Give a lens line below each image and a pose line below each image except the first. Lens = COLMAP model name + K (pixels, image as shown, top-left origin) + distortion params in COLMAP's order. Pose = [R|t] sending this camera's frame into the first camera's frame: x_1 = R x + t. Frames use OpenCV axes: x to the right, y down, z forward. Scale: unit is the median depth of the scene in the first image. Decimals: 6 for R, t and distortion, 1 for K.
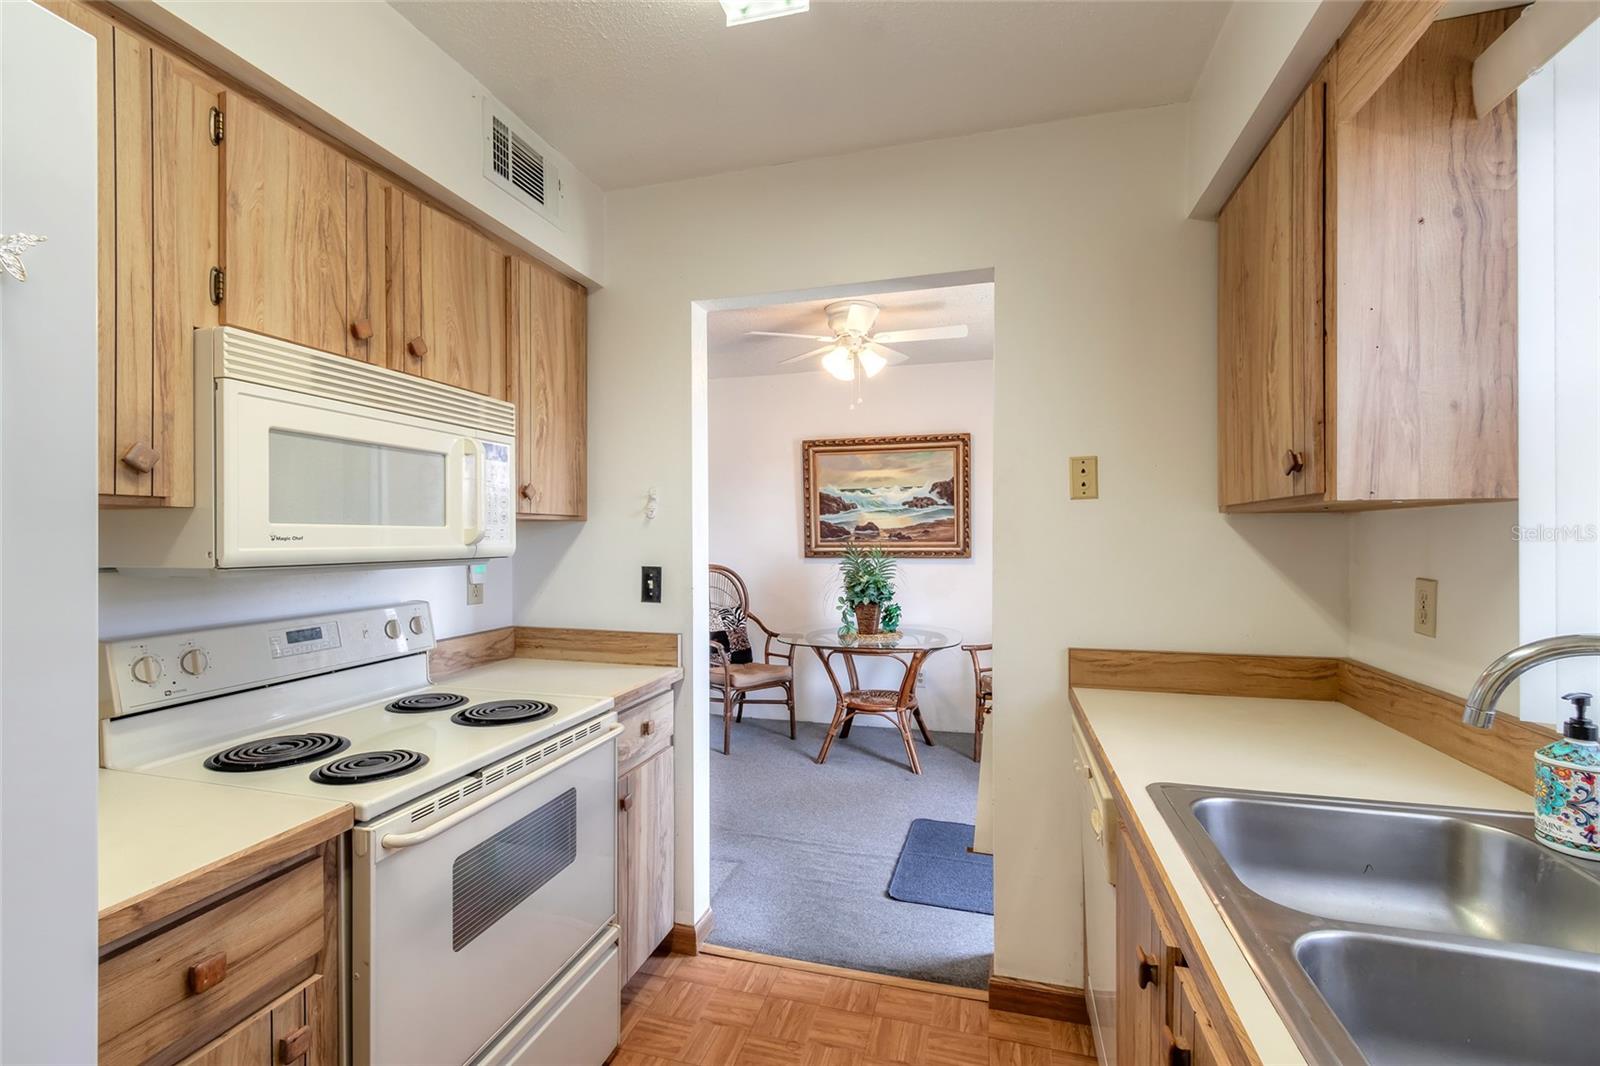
lens RADIAL K [[724.6, 0, 782.2], [0, 724.6, 535.1], [0, 0, 1]] dist [0.007519, -0.002824]
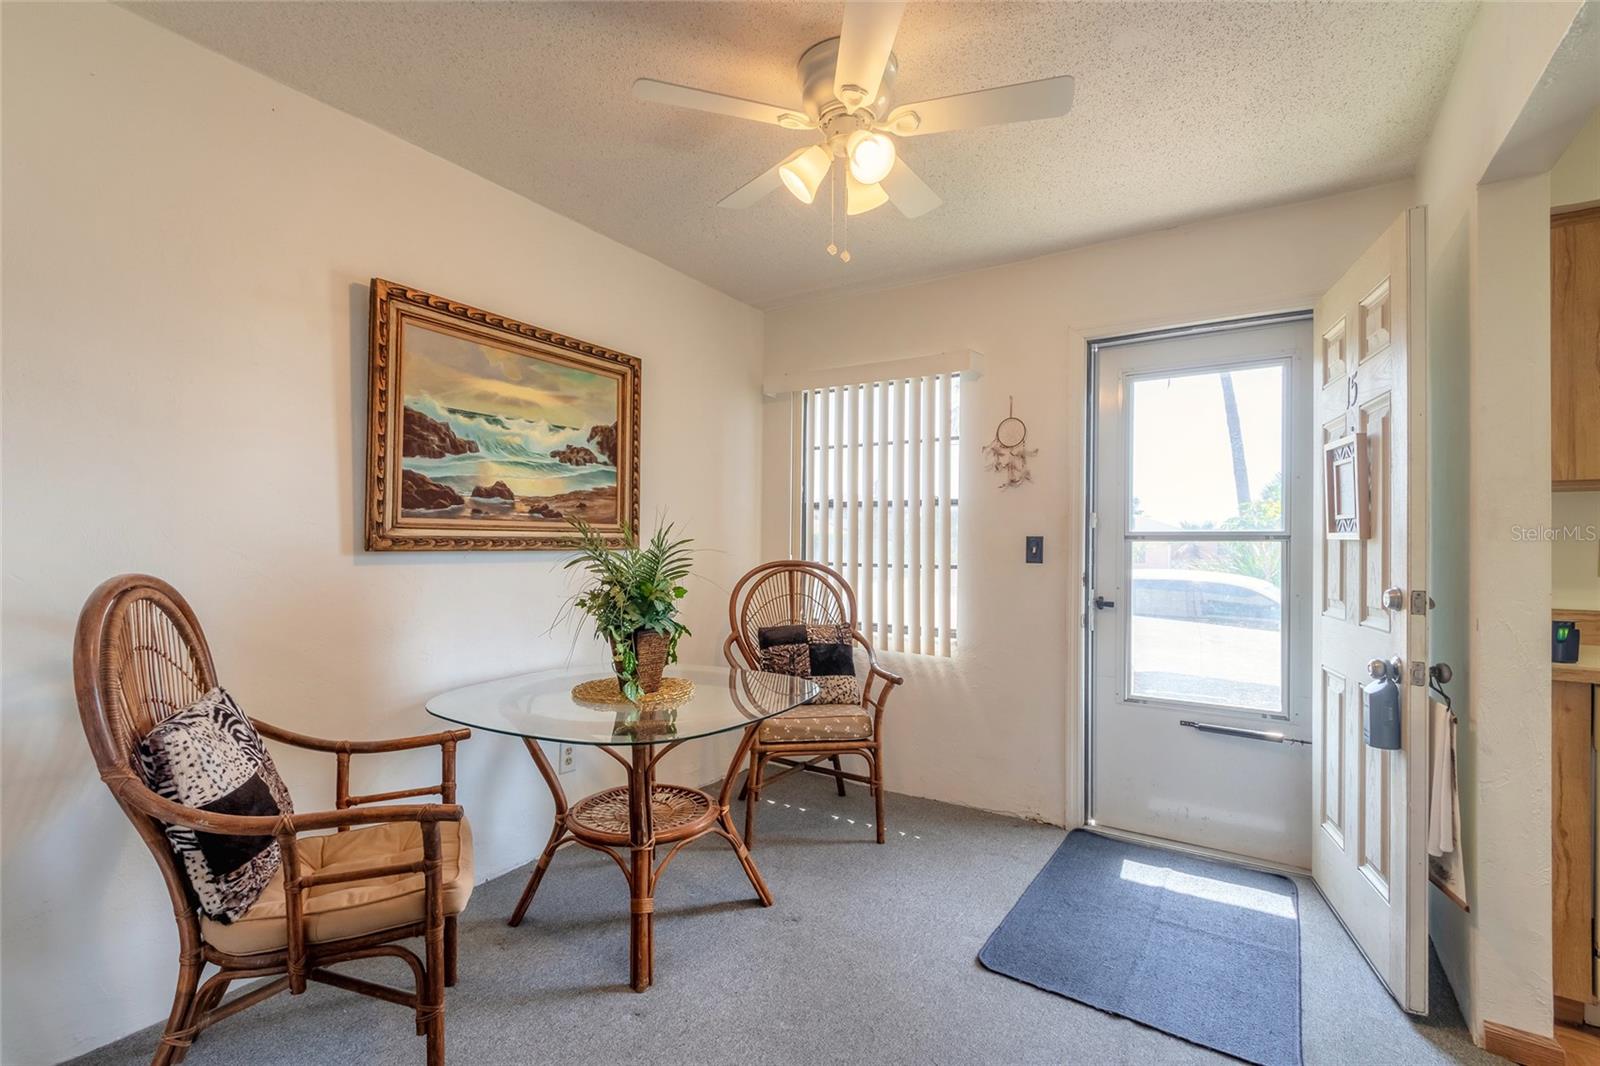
lens RADIAL K [[724.6, 0, 775.4], [0, 724.6, 540.5], [0, 0, 1]] dist [0.007519, -0.002824]
pose [[0.311291, 0.011887, 0.950240, -0.311906], [-0.008903, 0.999914, -0.009591, 0.027469], [-0.950273, -0.005474, 0.311370, 0.658334]]
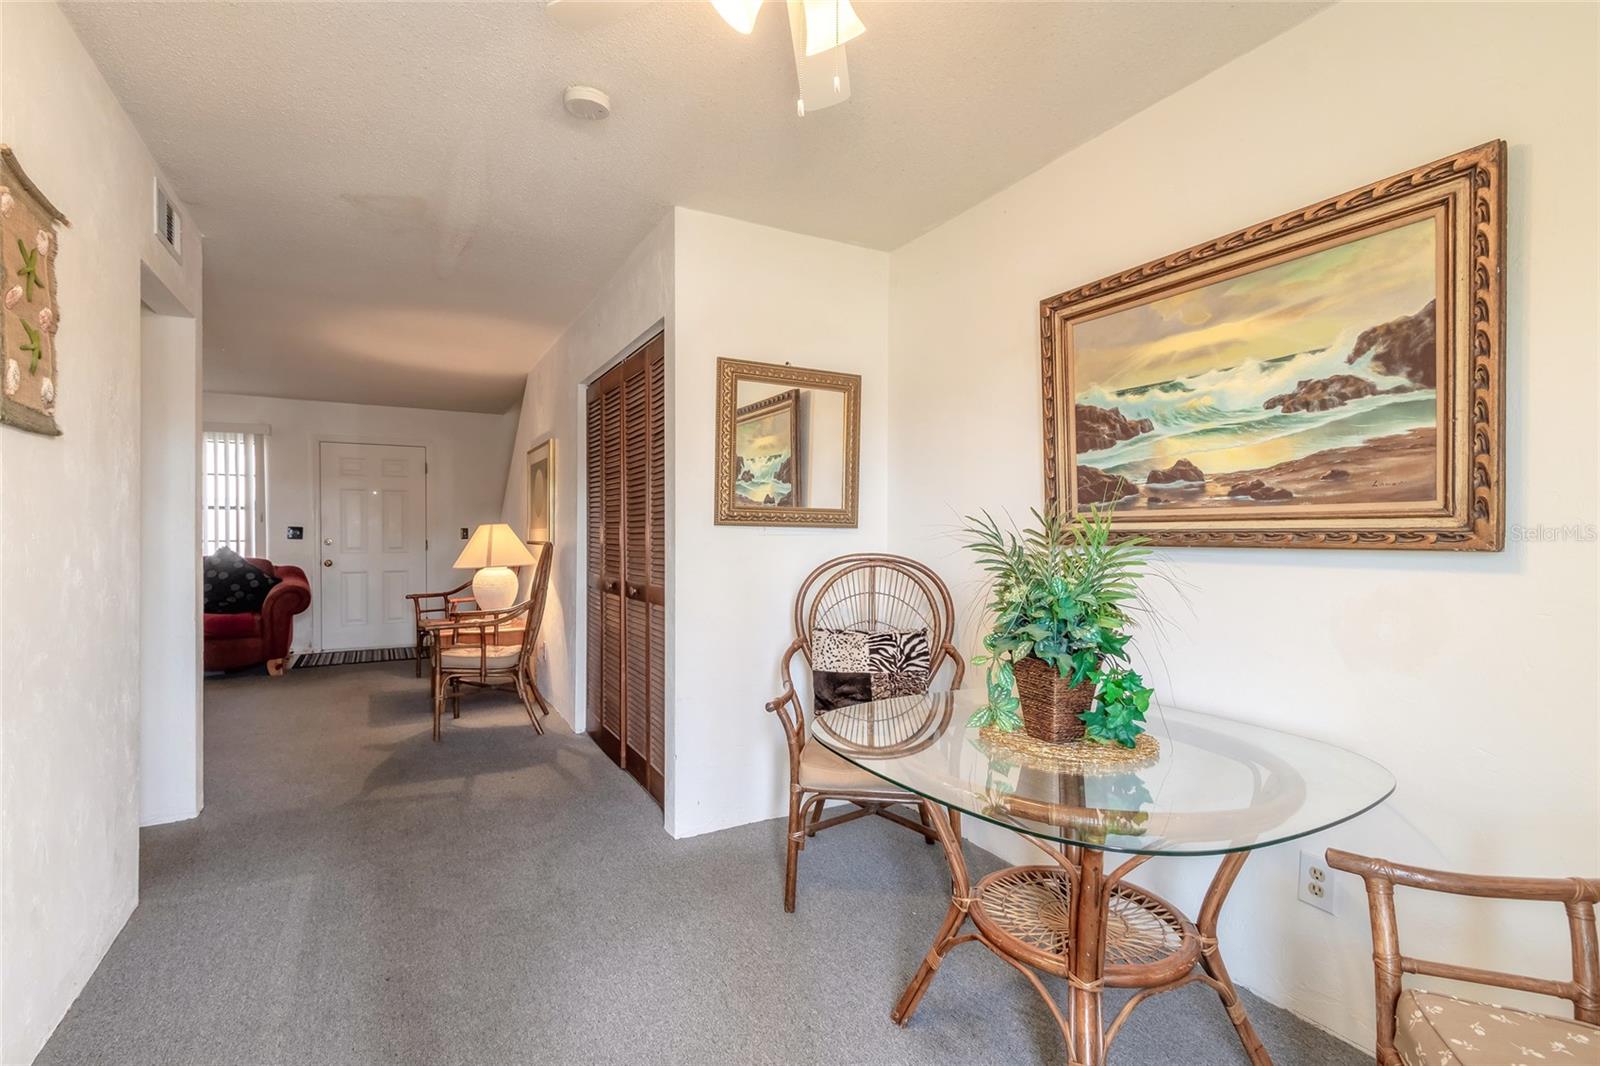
lens RADIAL K [[724.6, 0, 783.3], [0, 724.6, 536.5], [0, 0, 1]] dist [0.007519, -0.002824]
pose [[0.703863, 0.009645, -0.710270, 0.257564], [-0.008098, 0.999952, 0.005554, 0.025112], [0.710289, 0.001843, 0.703908, 0.554903]]
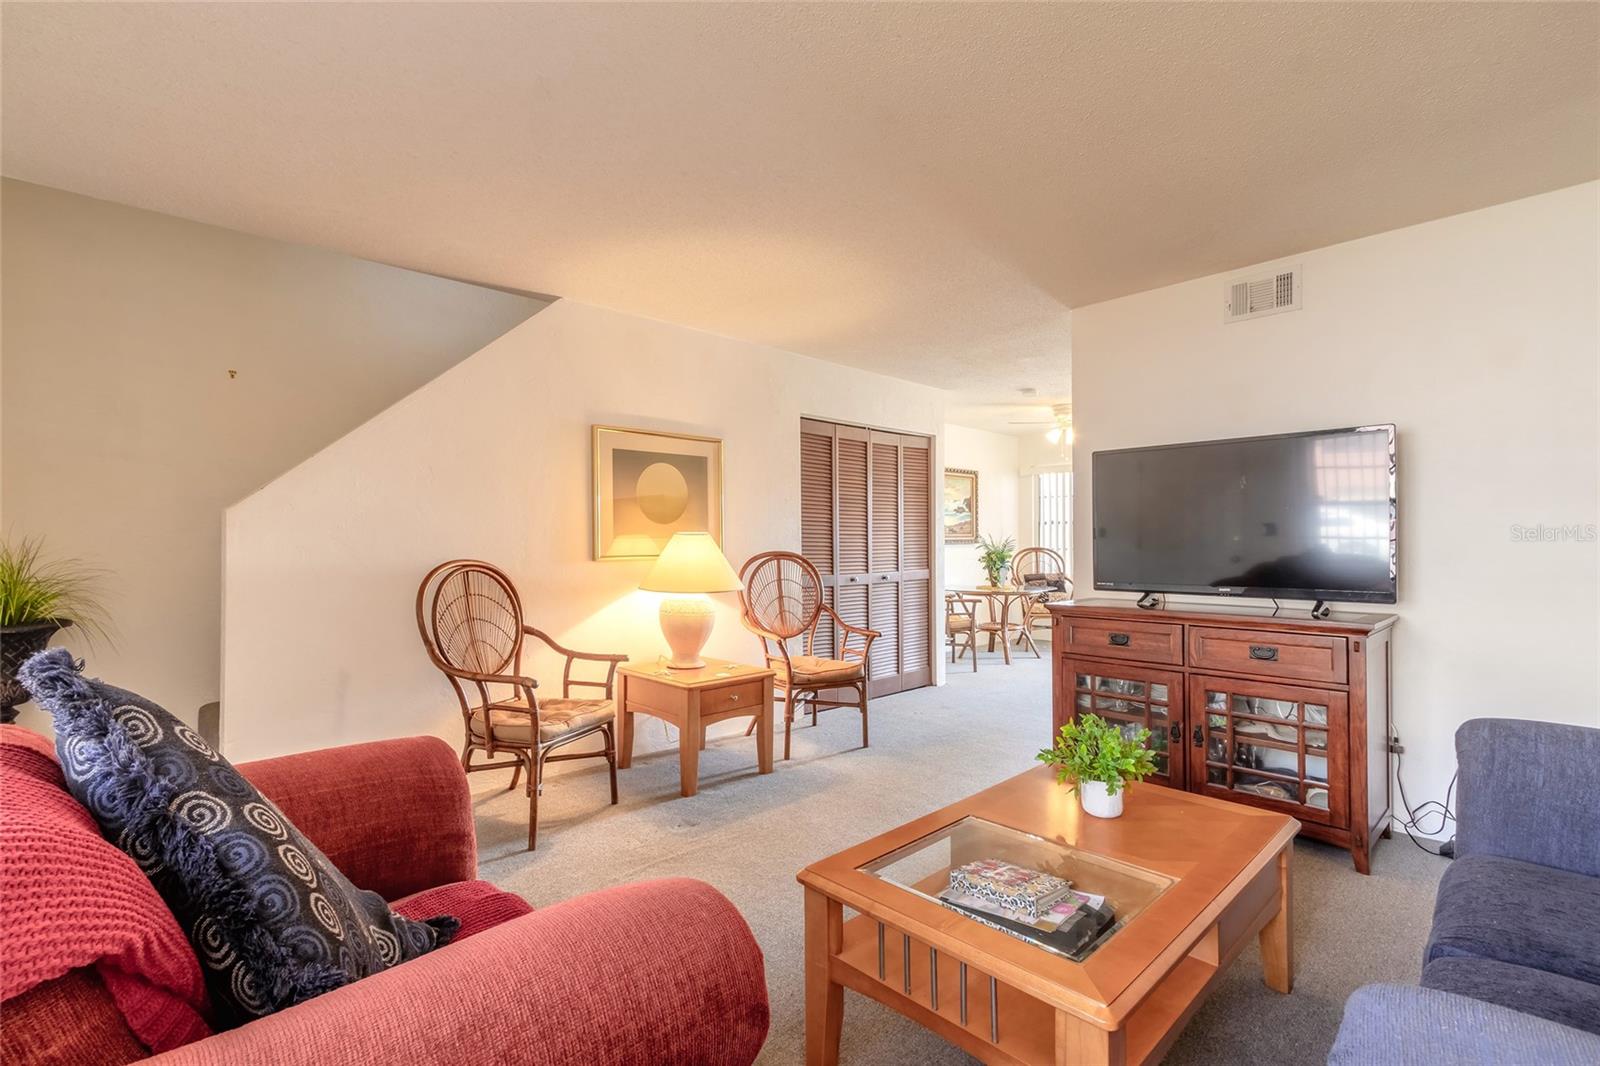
lens RADIAL K [[724.6, 0, 779.9], [0, 724.6, 543.3], [0, 0, 1]] dist [0.007519, -0.002824]
pose [[0.519334, -0.001240, 0.854571, -1.407189], [0.004712, 0.999988, -0.001412, 0.030026], [-0.854558, 0.004760, 0.519333, 0.493345]]
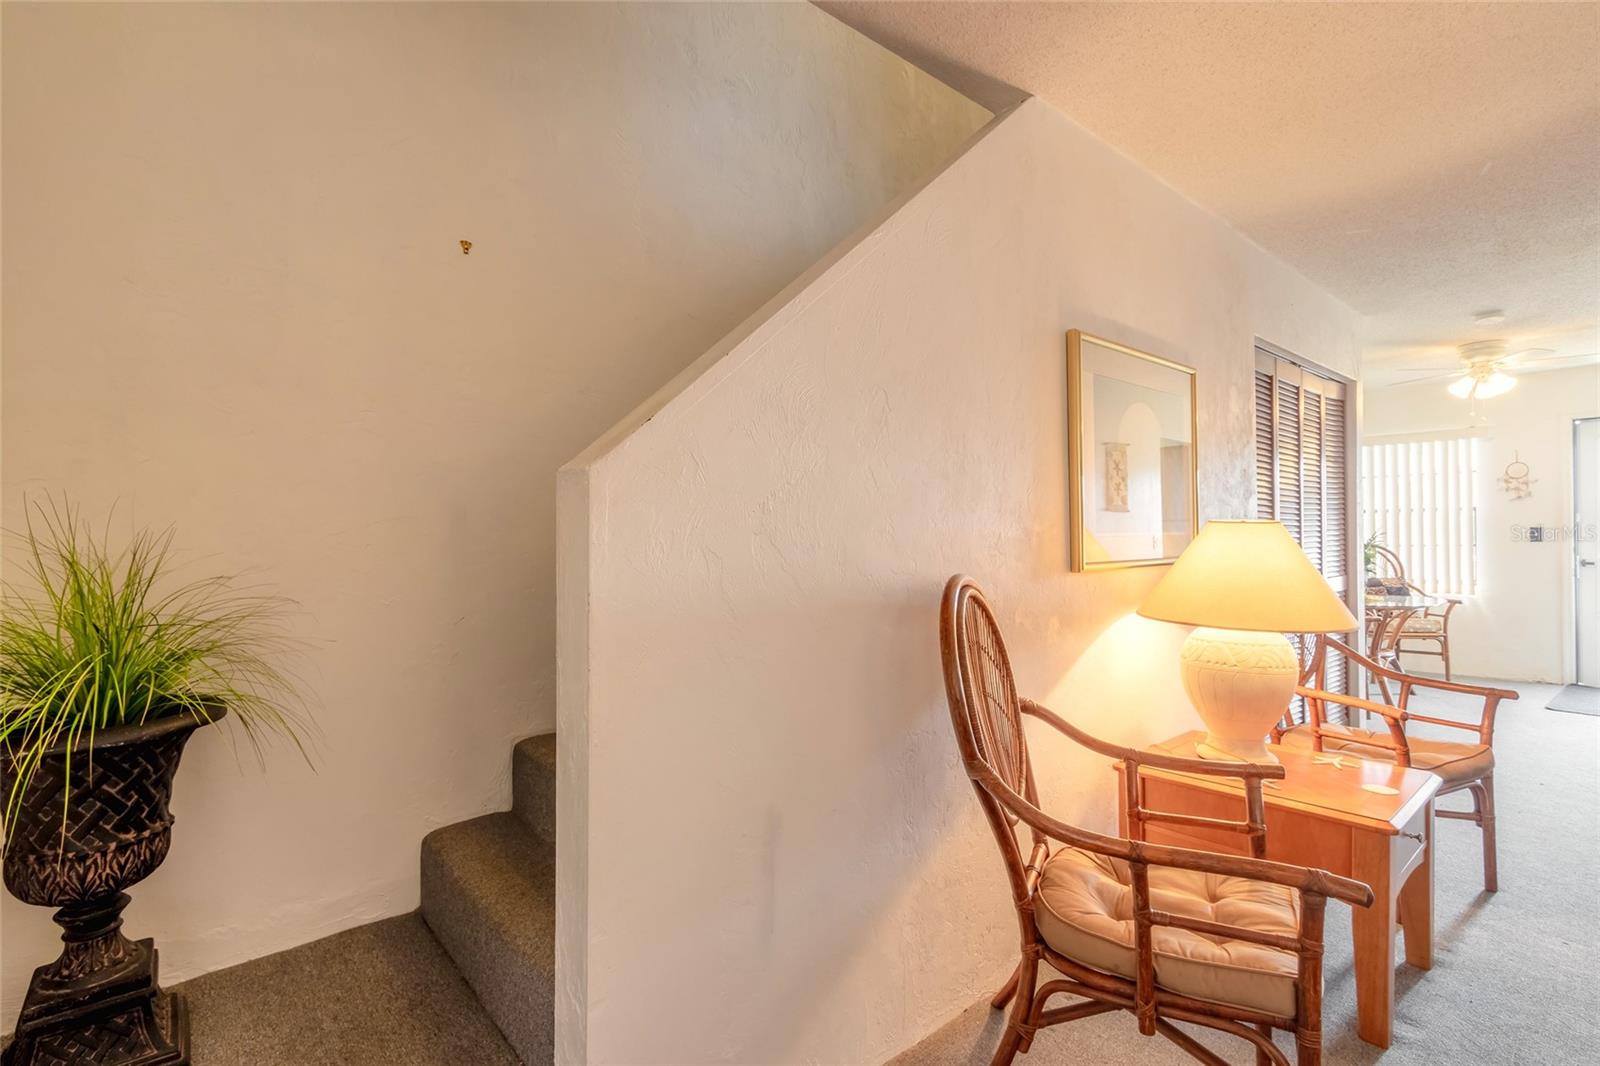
lens RADIAL K [[749.3, 0, 781.4], [0, 749.3, 536.1], [0, 0, 1]] dist [0.003194, 0.001665]
pose [[0.562503, -0.000488, 0.826795, -1.319854], [0.009557, 0.999937, -0.005911, 0.025783], [-0.826740, 0.011227, 0.562473, 0.963476]]
